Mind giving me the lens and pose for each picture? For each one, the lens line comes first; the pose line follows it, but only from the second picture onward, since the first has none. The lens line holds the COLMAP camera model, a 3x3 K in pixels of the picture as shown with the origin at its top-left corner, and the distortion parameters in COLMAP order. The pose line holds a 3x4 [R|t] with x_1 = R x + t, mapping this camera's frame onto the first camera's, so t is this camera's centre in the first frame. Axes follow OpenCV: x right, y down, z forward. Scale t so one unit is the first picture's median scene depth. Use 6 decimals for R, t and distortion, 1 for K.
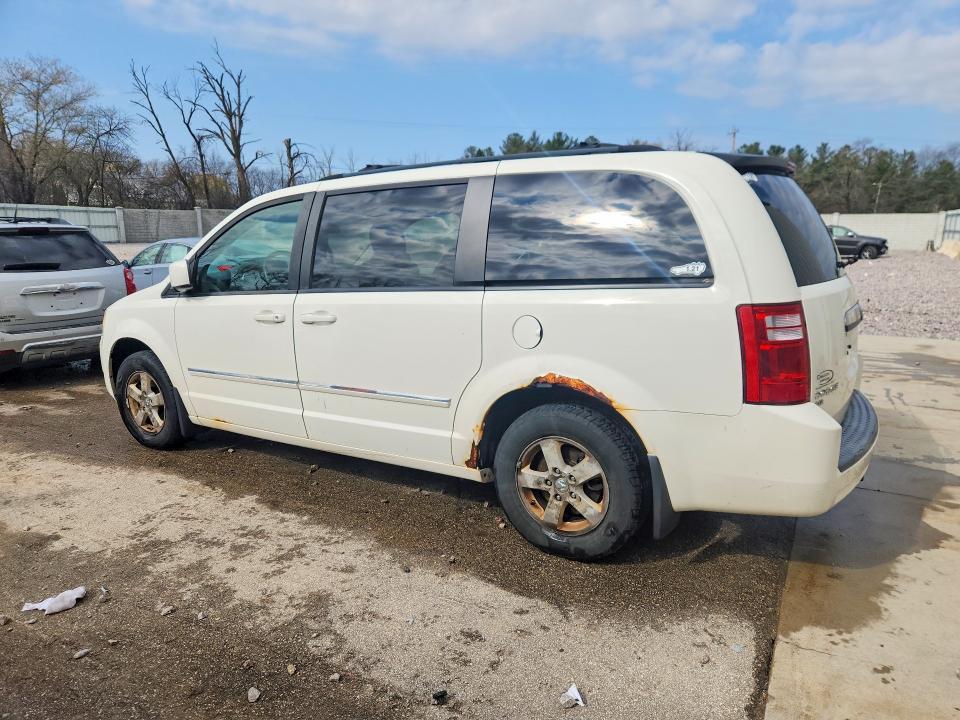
lens RADIAL K [[712.0, 0, 478.8], [0, 712.0, 365.4], [0, 0, 1]] dist [0.086908, -0.088765]
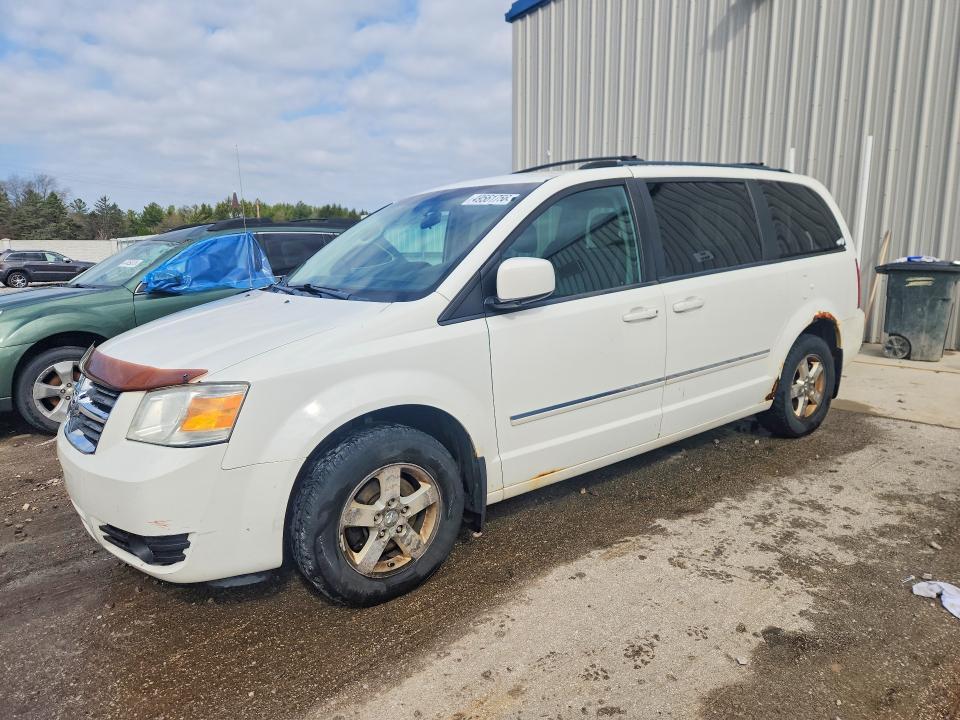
lens RADIAL K [[712.0, 0, 478.8], [0, 712.0, 365.4], [0, 0, 1]] dist [0.086908, -0.088765]
pose [[0.263141, -0.152226, 0.952672, -1.246330], [0.198002, 0.974974, 0.101098, -0.140718], [-0.944220, 0.162028, 0.286696, 0.987352]]
